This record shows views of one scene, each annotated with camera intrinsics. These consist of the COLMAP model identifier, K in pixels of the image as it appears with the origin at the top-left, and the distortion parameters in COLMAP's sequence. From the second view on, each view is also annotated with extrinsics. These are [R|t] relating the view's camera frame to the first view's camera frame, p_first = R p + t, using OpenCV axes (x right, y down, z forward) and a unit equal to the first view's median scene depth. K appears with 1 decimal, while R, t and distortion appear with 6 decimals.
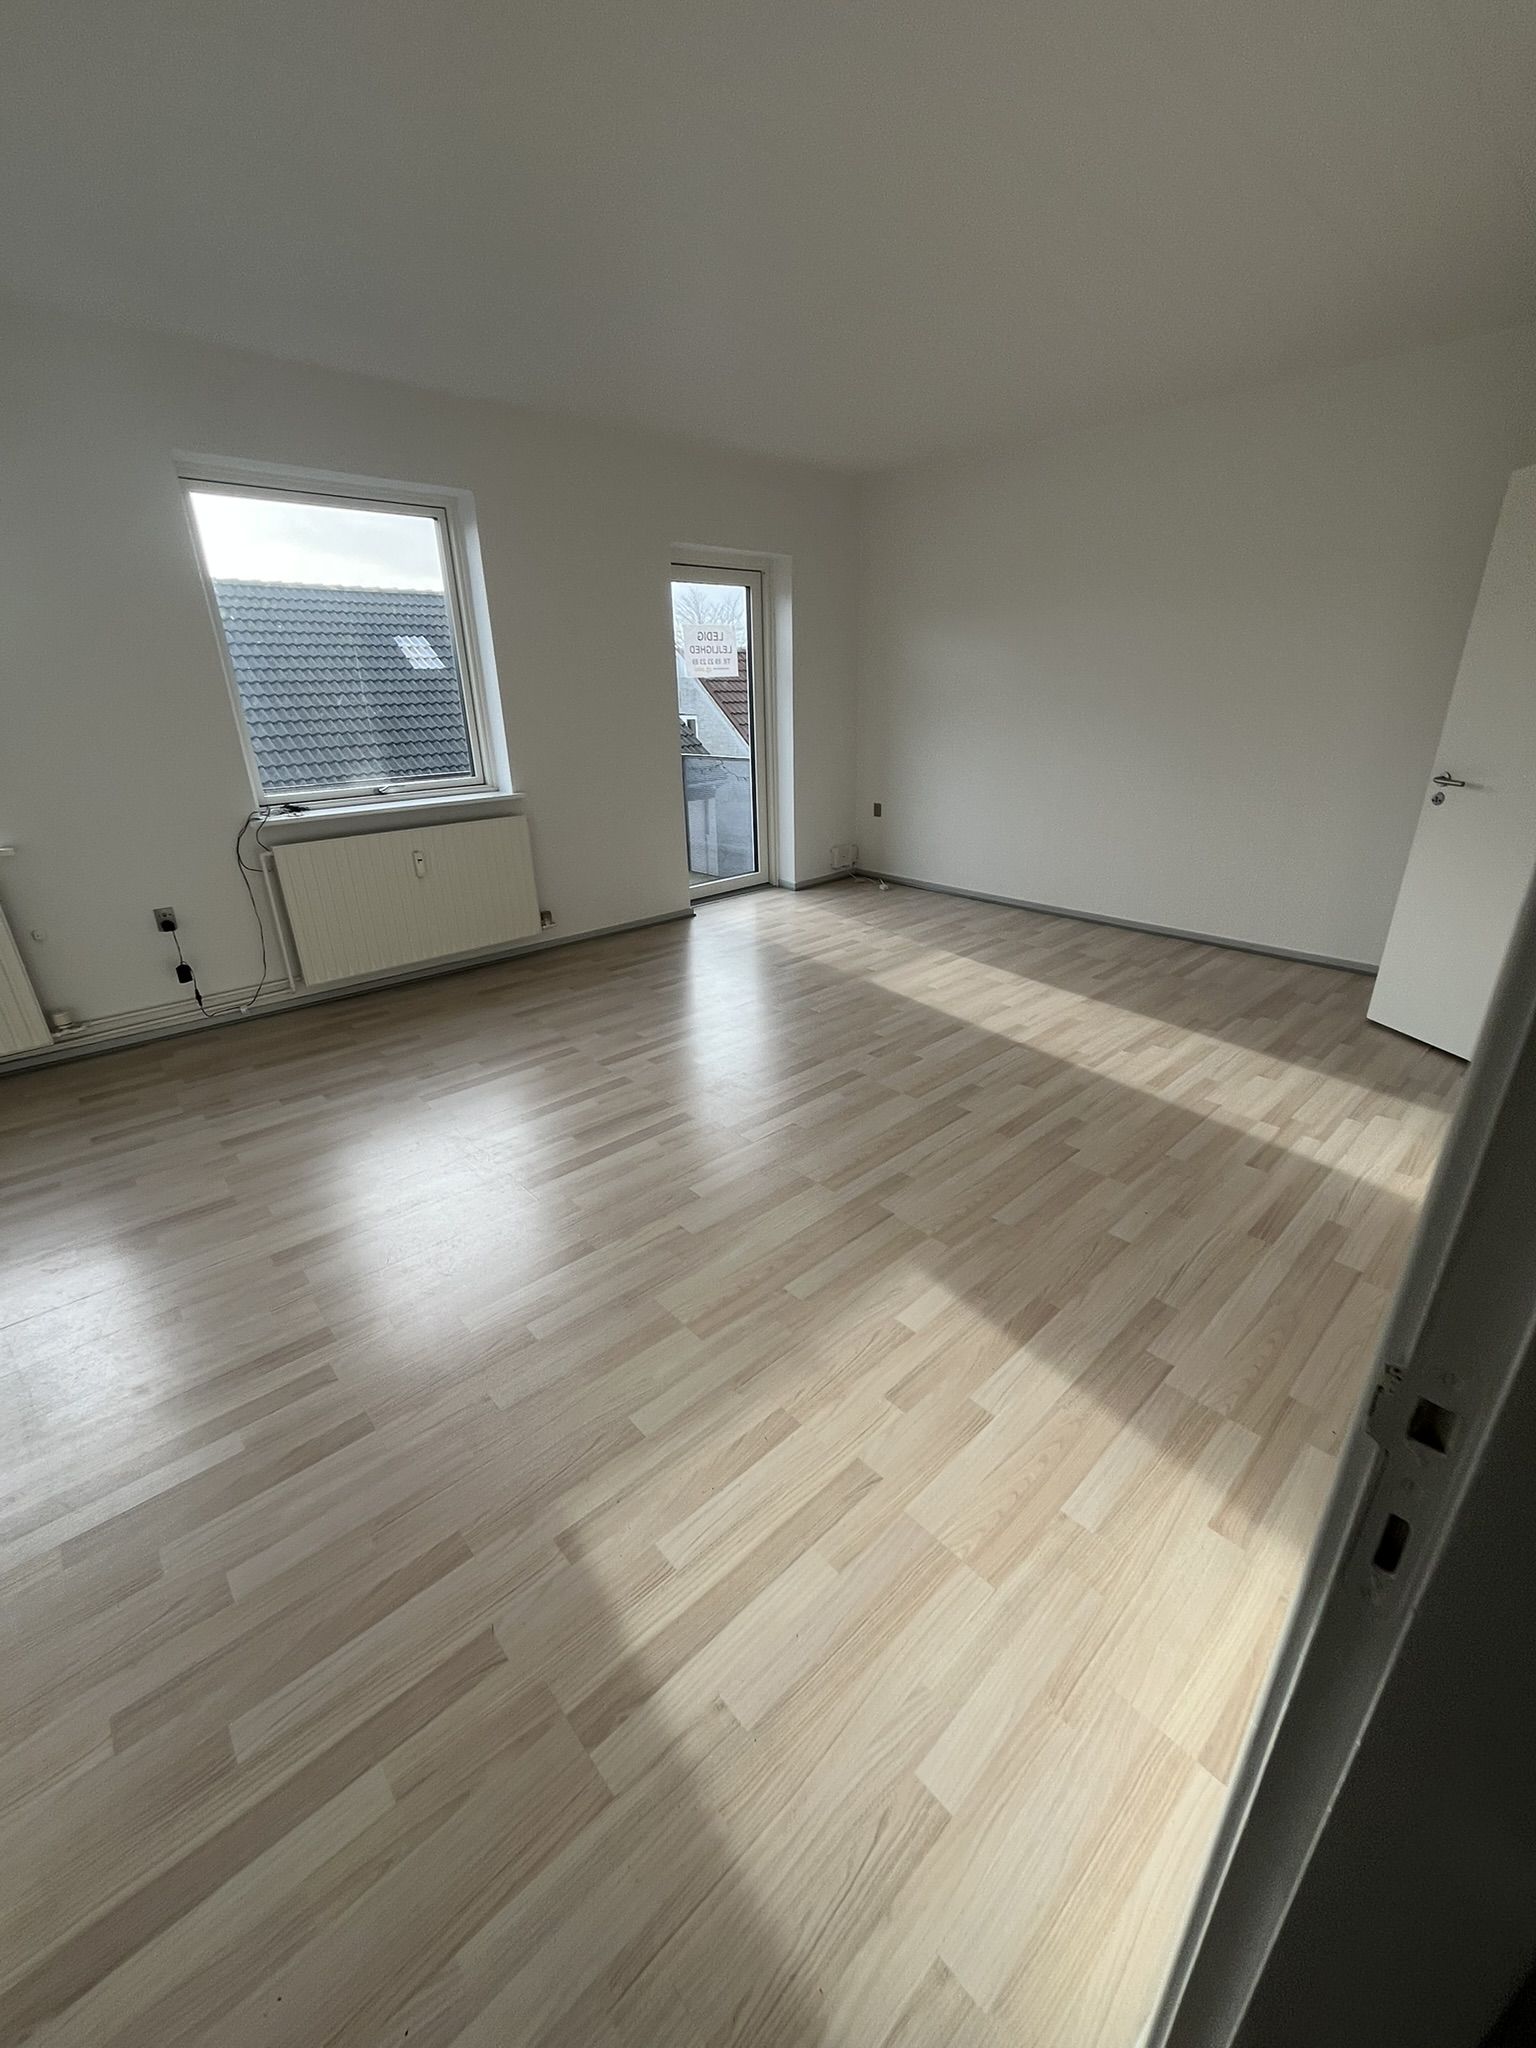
lens RADIAL K [[823.7, 0, 771.4], [0, 823.7, 1019.3], [0, 0, 1]] dist [-0.000087, 0.000922]
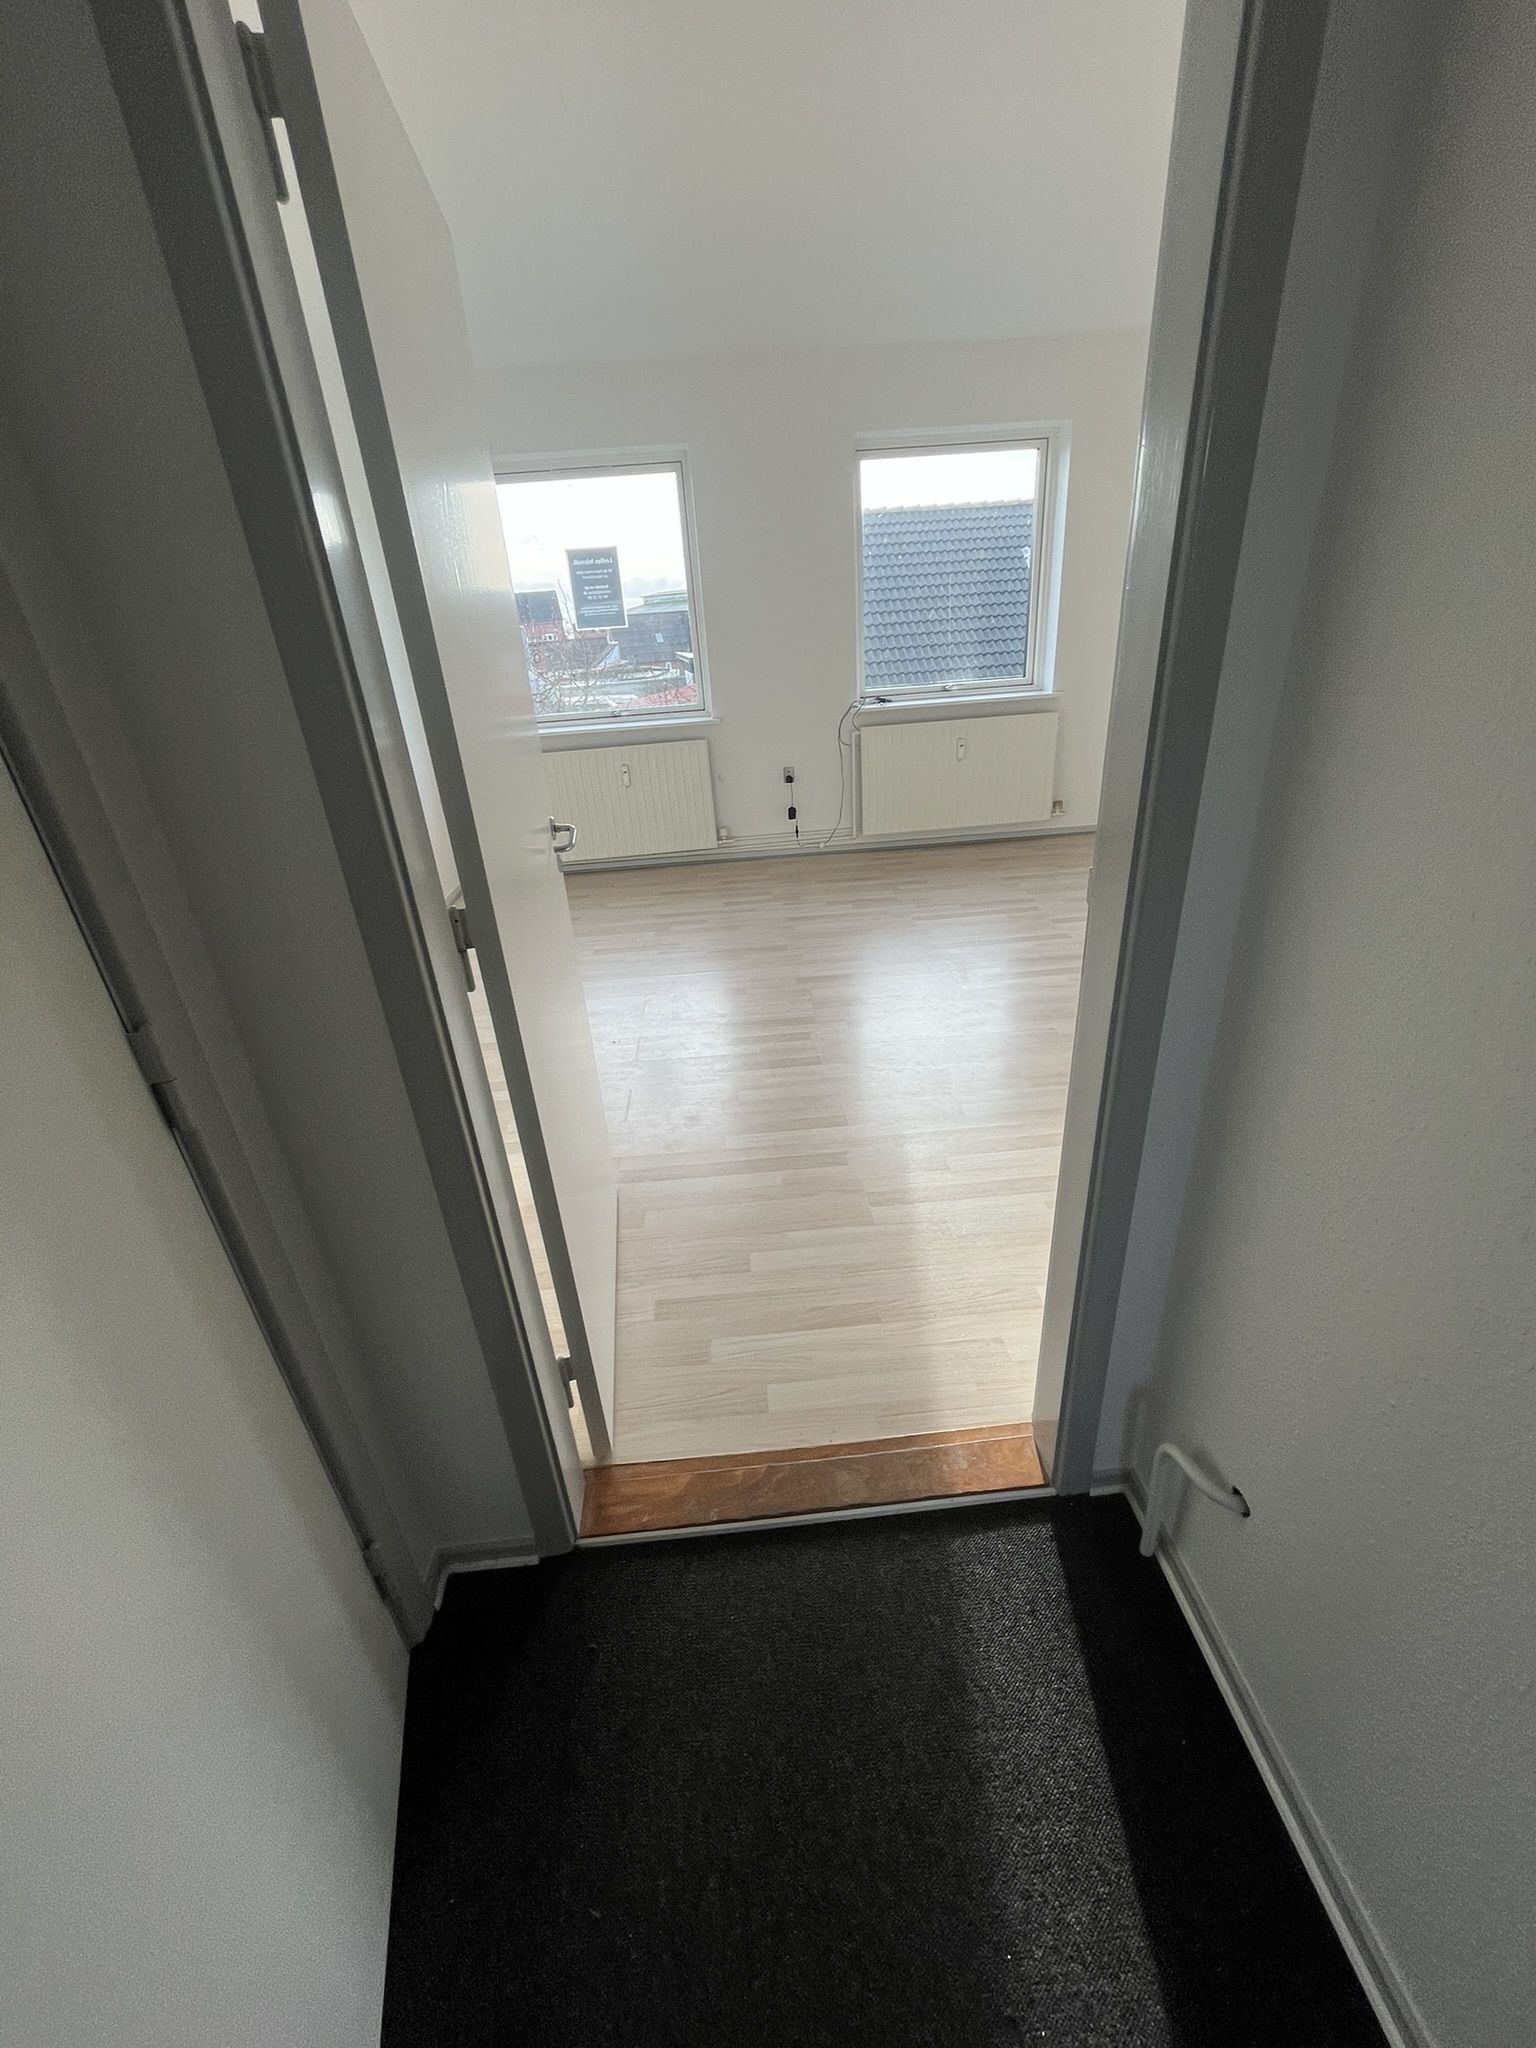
lens RADIAL K [[823.7, 0, 771.4], [0, 823.7, 1019.3], [0, 0, 1]] dist [-0.000087, 0.000922]
pose [[0.782504, 0.242897, -0.573313, 0.179481], [-0.187889, 0.969963, 0.154501, 0.077085], [0.593620, -0.013179, 0.804637, -0.196255]]
